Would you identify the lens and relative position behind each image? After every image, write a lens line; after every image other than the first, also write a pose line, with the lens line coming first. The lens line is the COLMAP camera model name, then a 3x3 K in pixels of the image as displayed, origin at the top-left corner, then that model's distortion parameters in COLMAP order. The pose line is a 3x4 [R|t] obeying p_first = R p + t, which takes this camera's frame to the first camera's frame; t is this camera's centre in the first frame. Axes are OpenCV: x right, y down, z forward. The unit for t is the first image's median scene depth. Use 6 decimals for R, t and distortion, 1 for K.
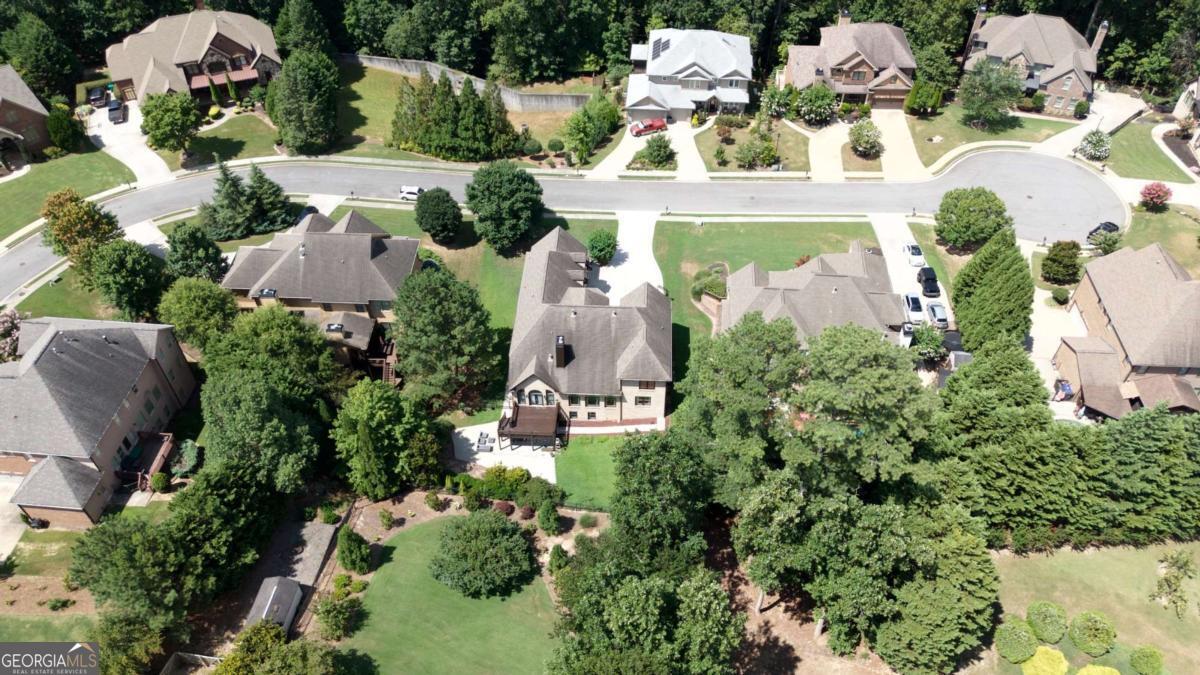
lens RADIAL K [[883.9, 0, 603.4], [0, 883.9, 339.7], [0, 0, 1]] dist [0.038292, -0.004506]
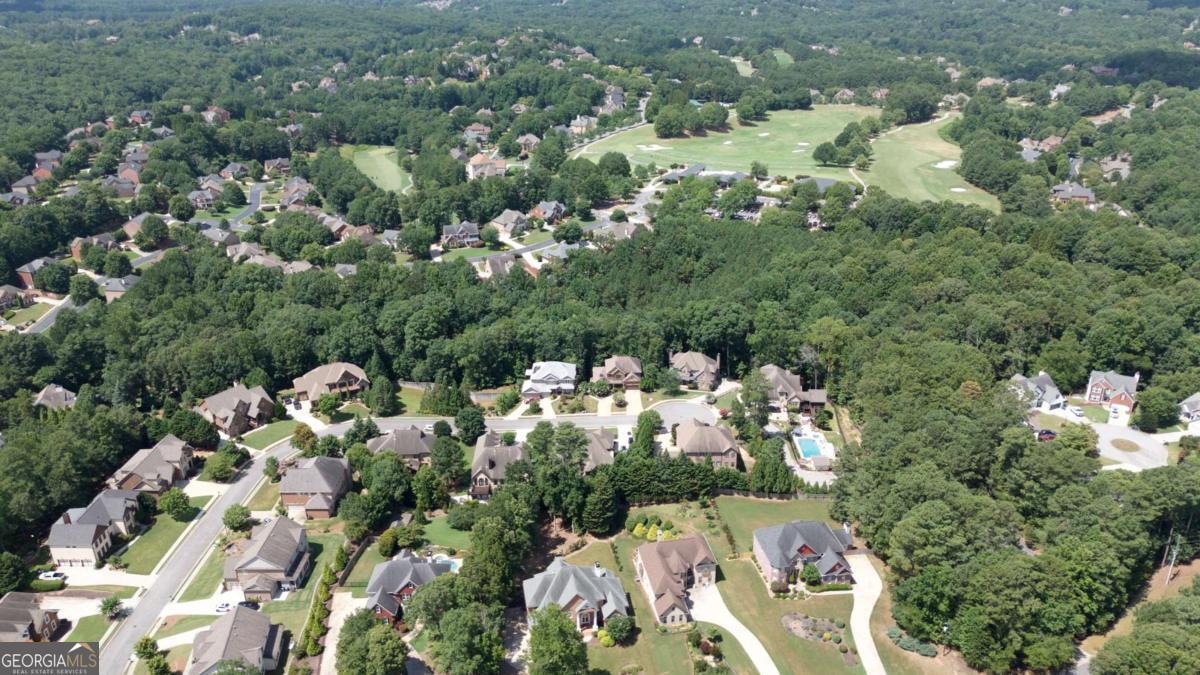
lens RADIAL K [[873.1, 0, 602.6], [0, 873.1, 346.0], [0, 0, 1]] dist [0.090208, -0.107081]
pose [[0.997644, -0.034182, 0.059479, 0.113068], [0.054475, 0.921722, -0.384007, 0.554777], [-0.041697, 0.386342, 0.921412, -1.257680]]
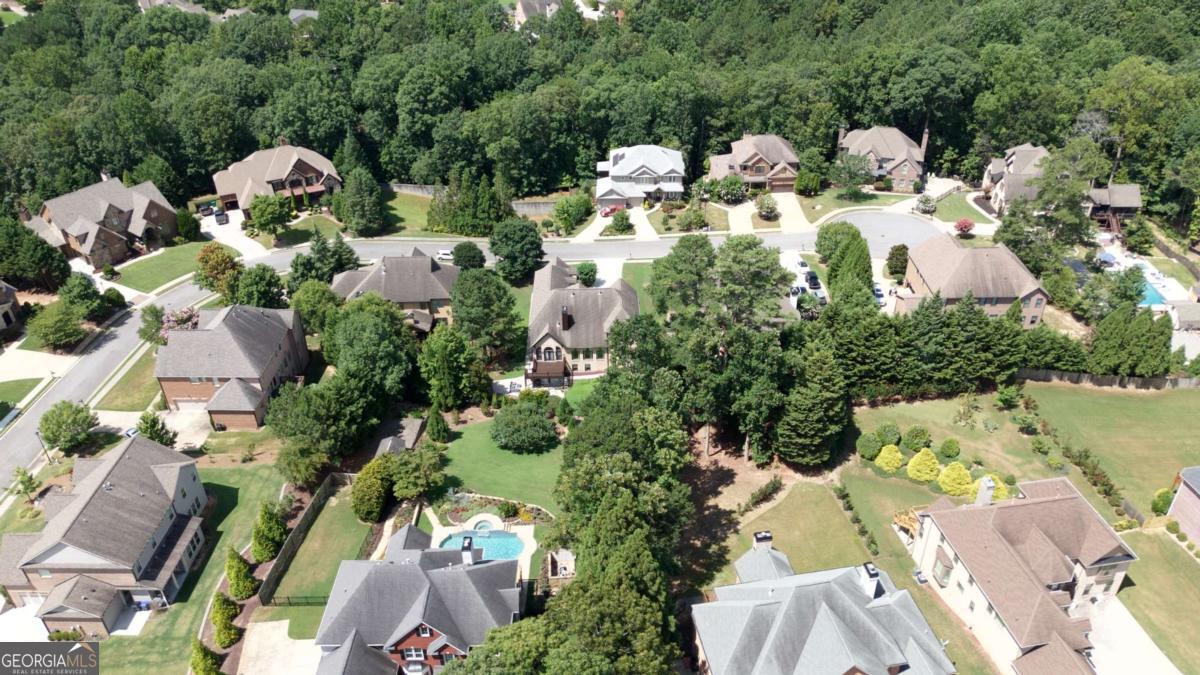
lens RADIAL K [[873.1, 0, 602.6], [0, 873.1, 346.0], [0, 0, 1]] dist [0.090208, -0.107081]
pose [[0.997929, -0.045910, 0.045053, -0.039325], [0.054463, 0.975737, -0.212062, 0.272472], [-0.034224, 0.214076, 0.976217, -0.308136]]
